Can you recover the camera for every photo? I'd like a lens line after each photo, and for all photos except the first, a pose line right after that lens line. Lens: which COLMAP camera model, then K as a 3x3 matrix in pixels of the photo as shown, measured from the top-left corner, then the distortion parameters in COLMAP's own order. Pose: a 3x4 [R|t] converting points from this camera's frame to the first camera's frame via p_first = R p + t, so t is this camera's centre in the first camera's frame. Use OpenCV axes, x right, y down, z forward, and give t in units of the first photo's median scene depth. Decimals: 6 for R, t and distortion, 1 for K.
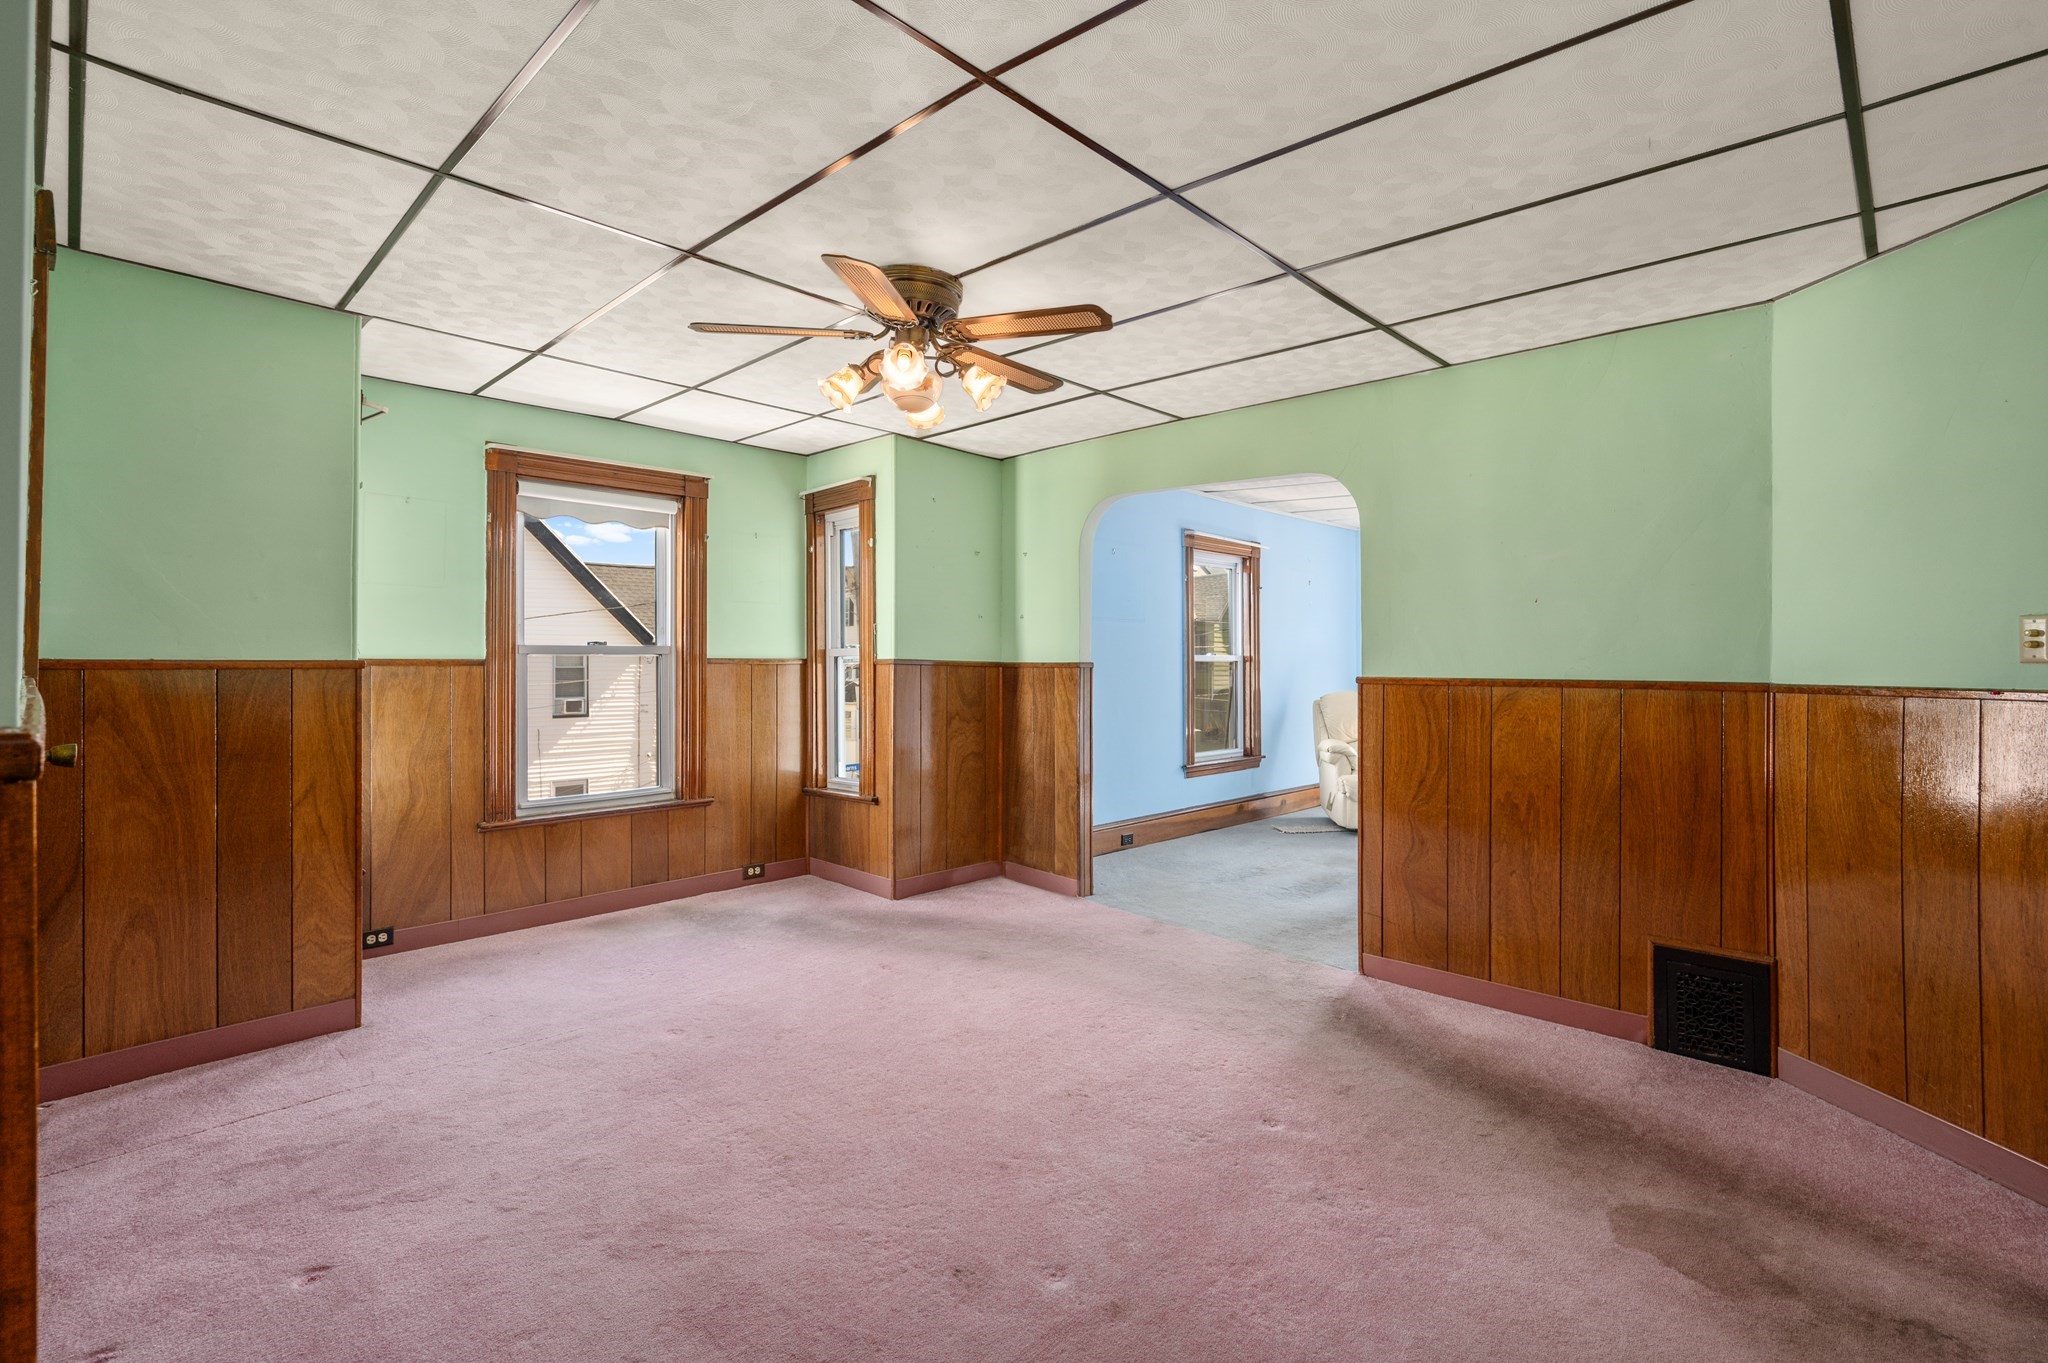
lens RADIAL K [[945.6, 0, 1040.1], [0, 945.6, 657.0], [0, 0, 1]] dist [-0.000219, 0.001168]
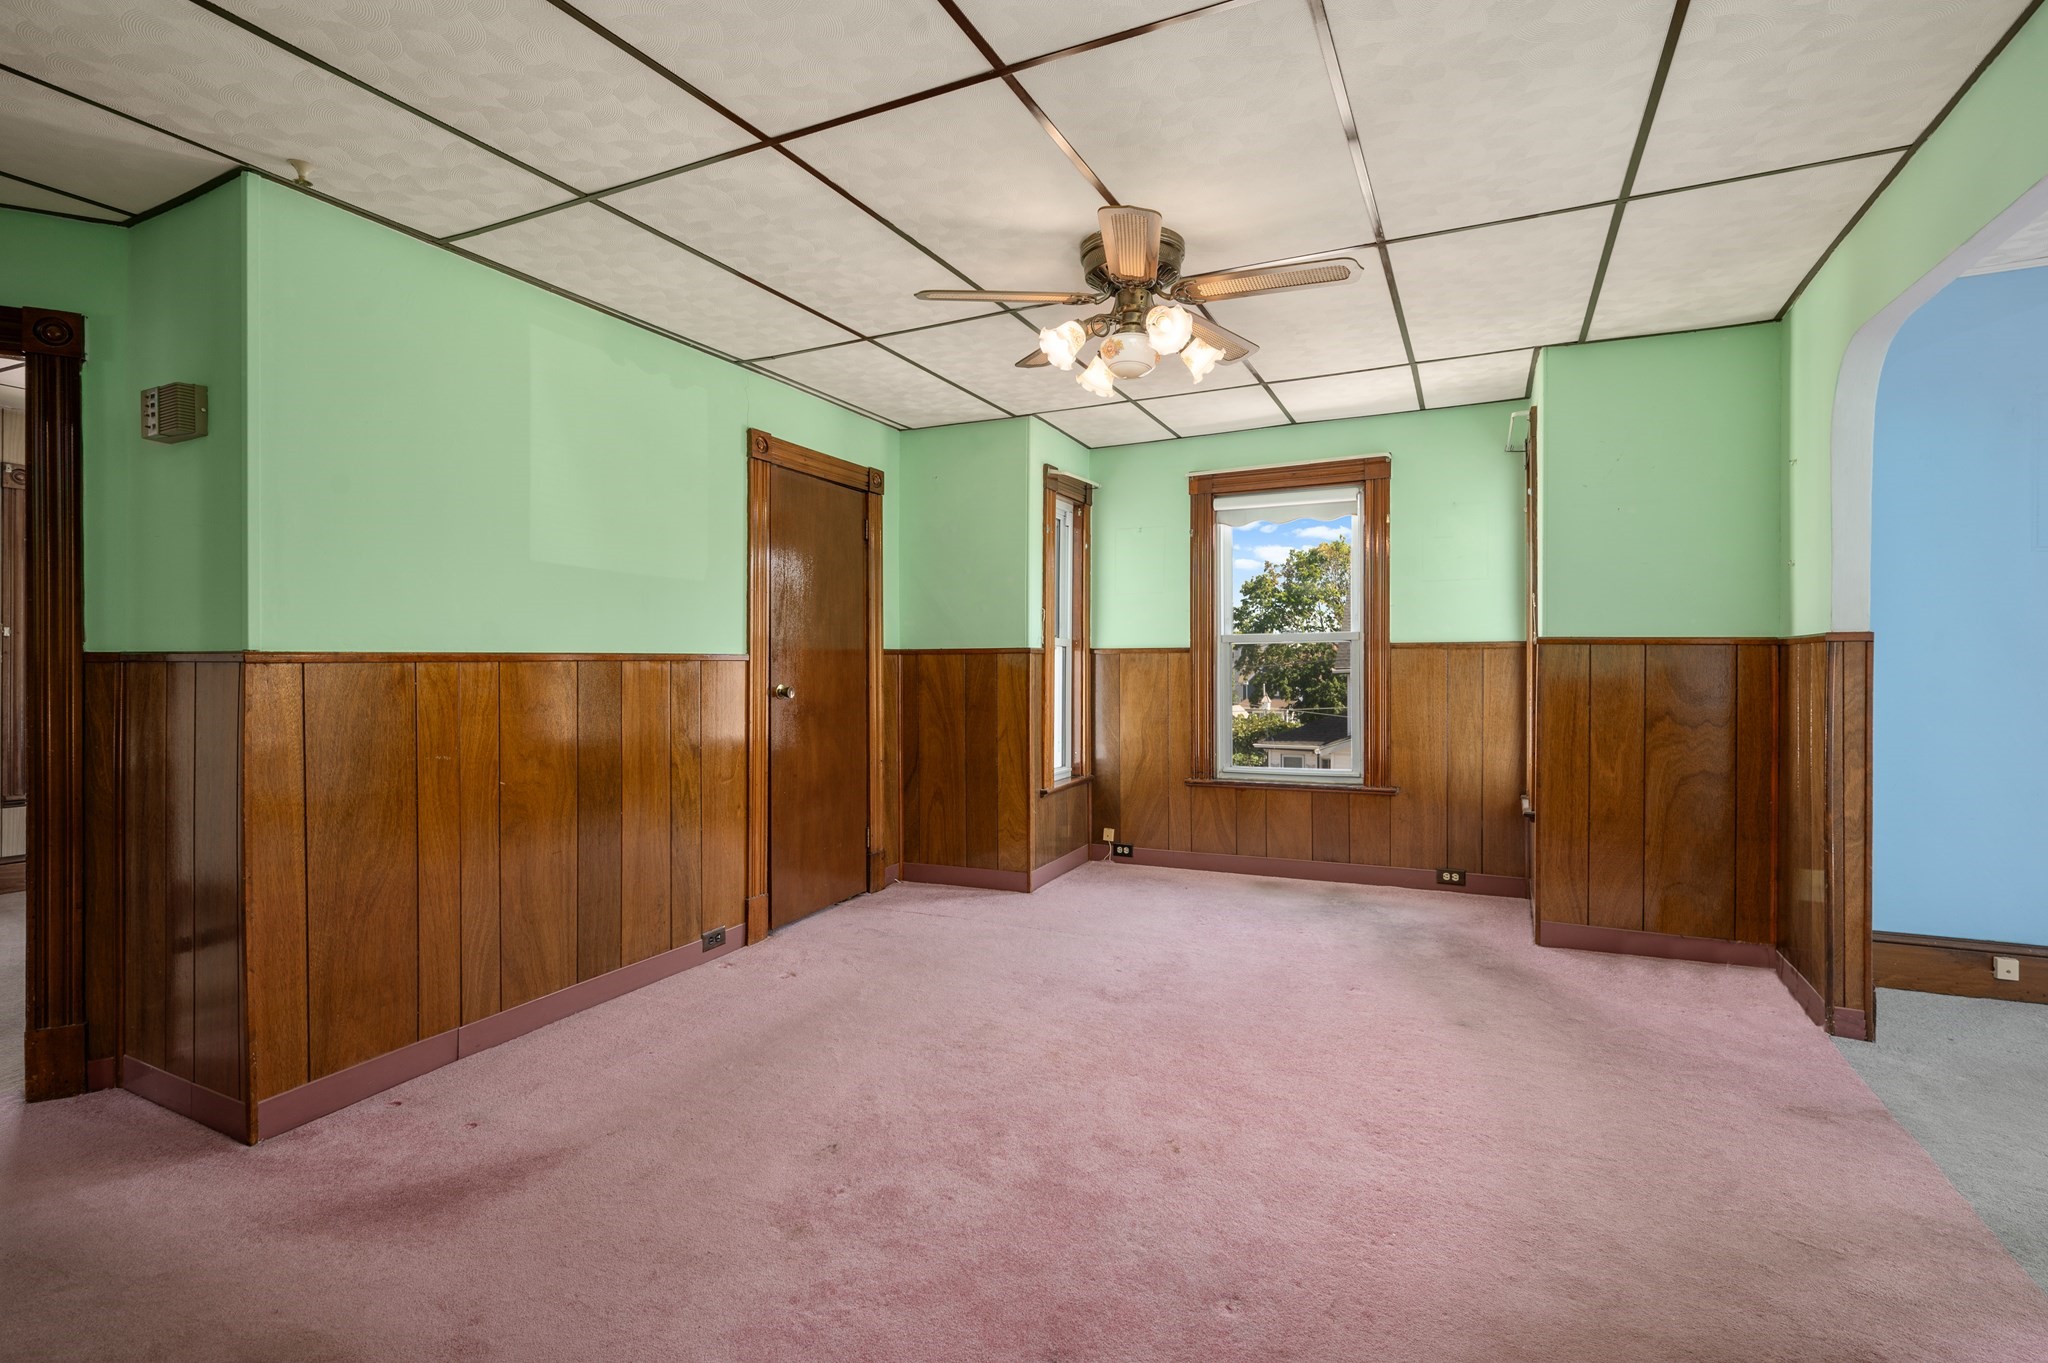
lens RADIAL K [[945.6, 0, 1035.5], [0, 945.6, 672.7], [0, 0, 1]] dist [-0.000219, 0.001168]
pose [[0.305794, 0.003651, -0.952091, 0.538680], [0.010319, 0.999921, 0.007148, 0.024700], [0.952042, -0.012010, 0.305732, 0.426494]]
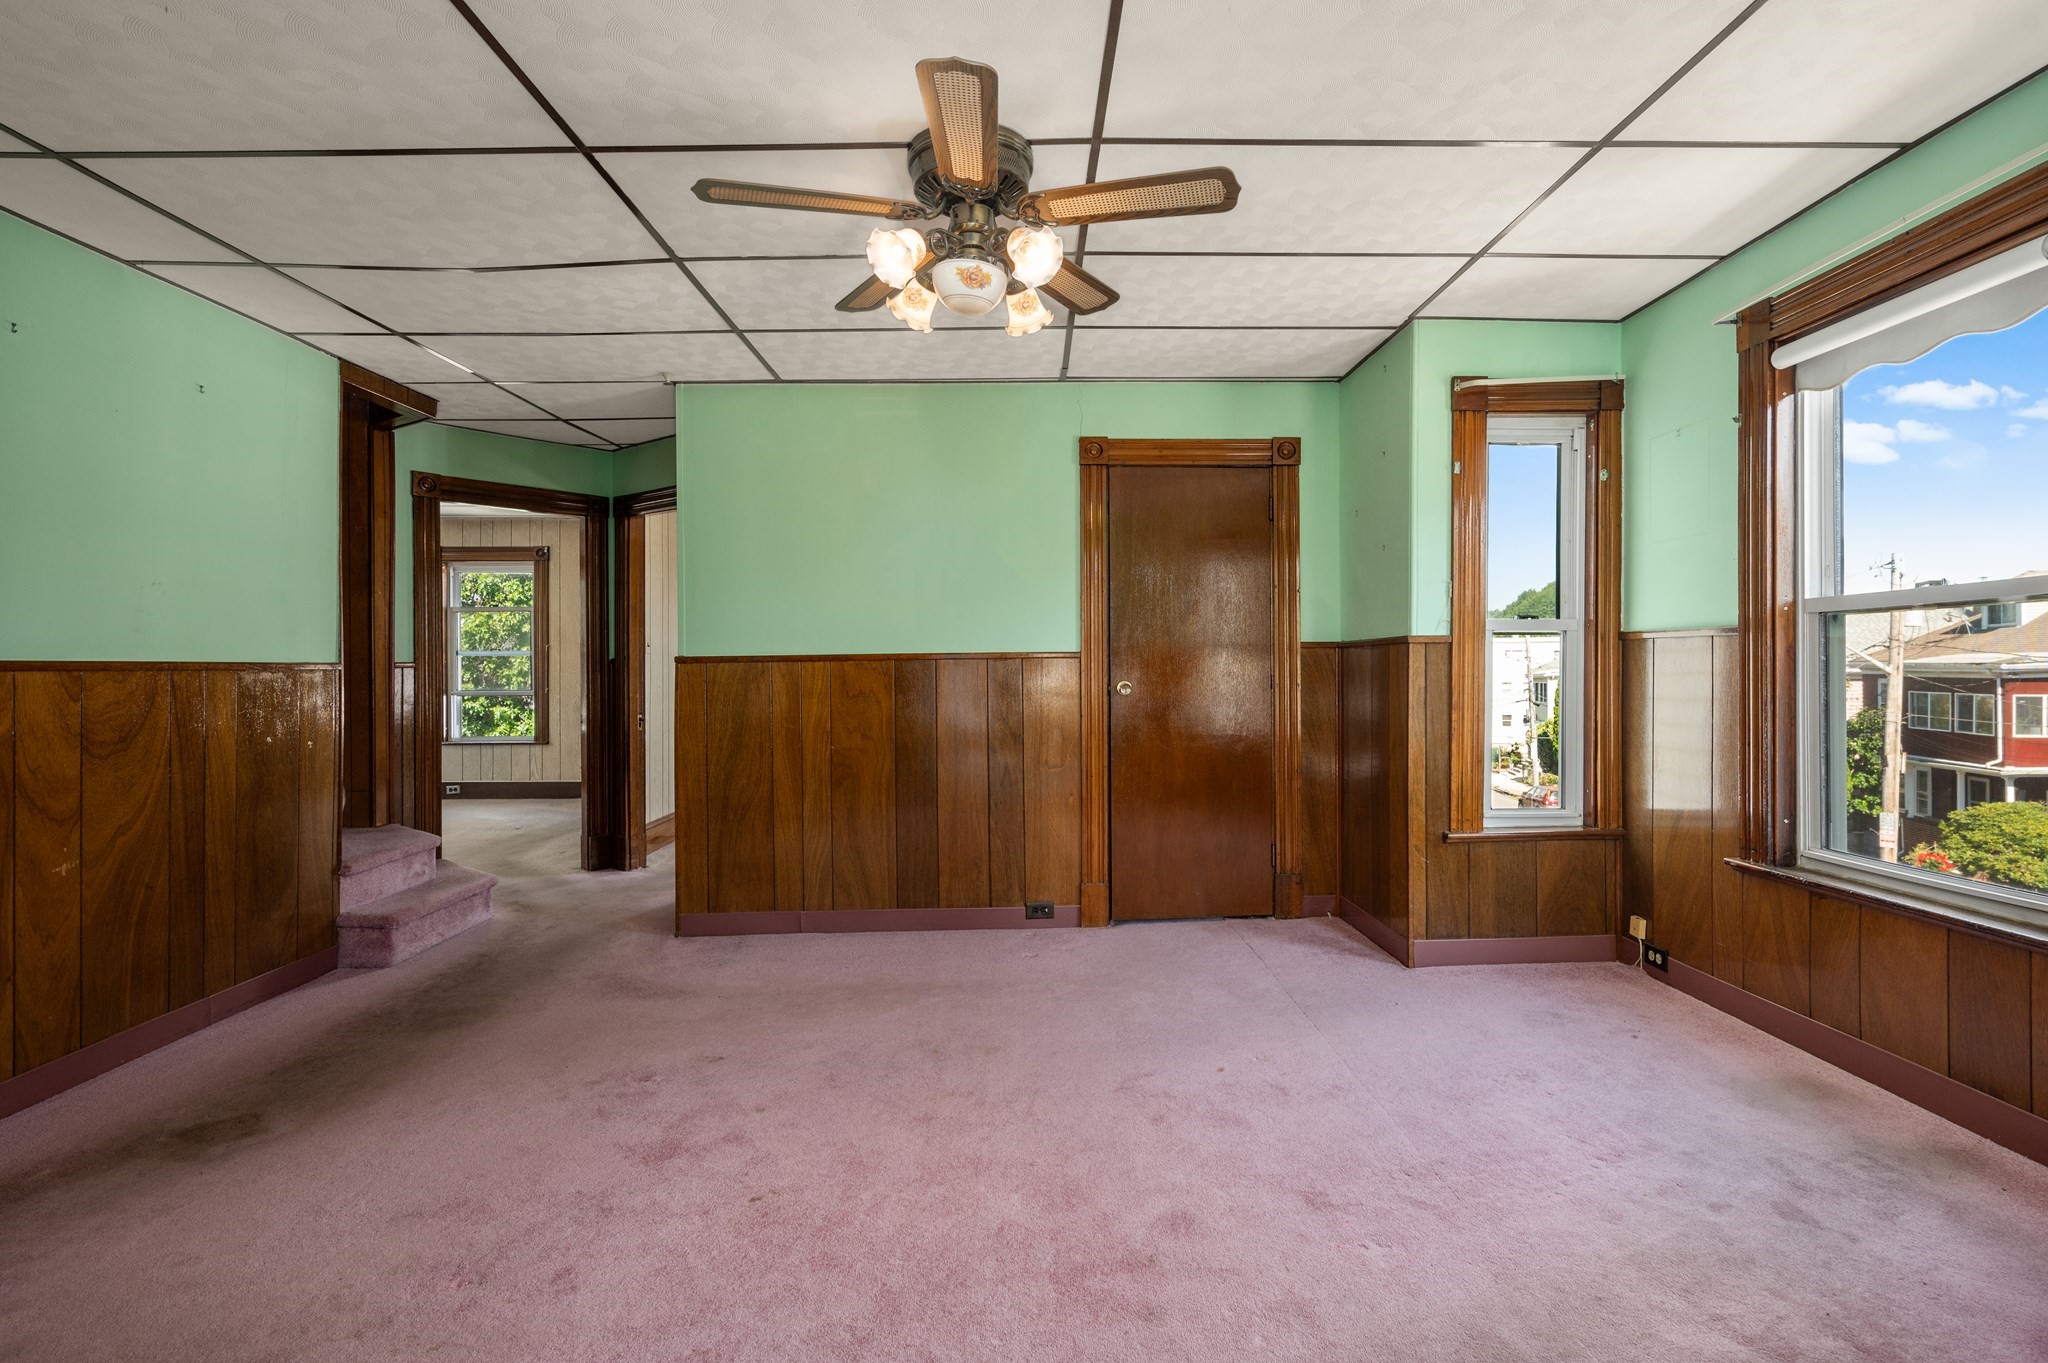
lens RADIAL K [[945.6, 0, 1033.8], [0, 945.6, 674.5], [0, 0, 1]] dist [-0.000219, 0.001168]
pose [[-0.713537, 0.006240, -0.700590, 0.279494], [0.008643, 0.999963, 0.000103, 0.033817], [0.700564, -0.005982, -0.713564, 1.135655]]
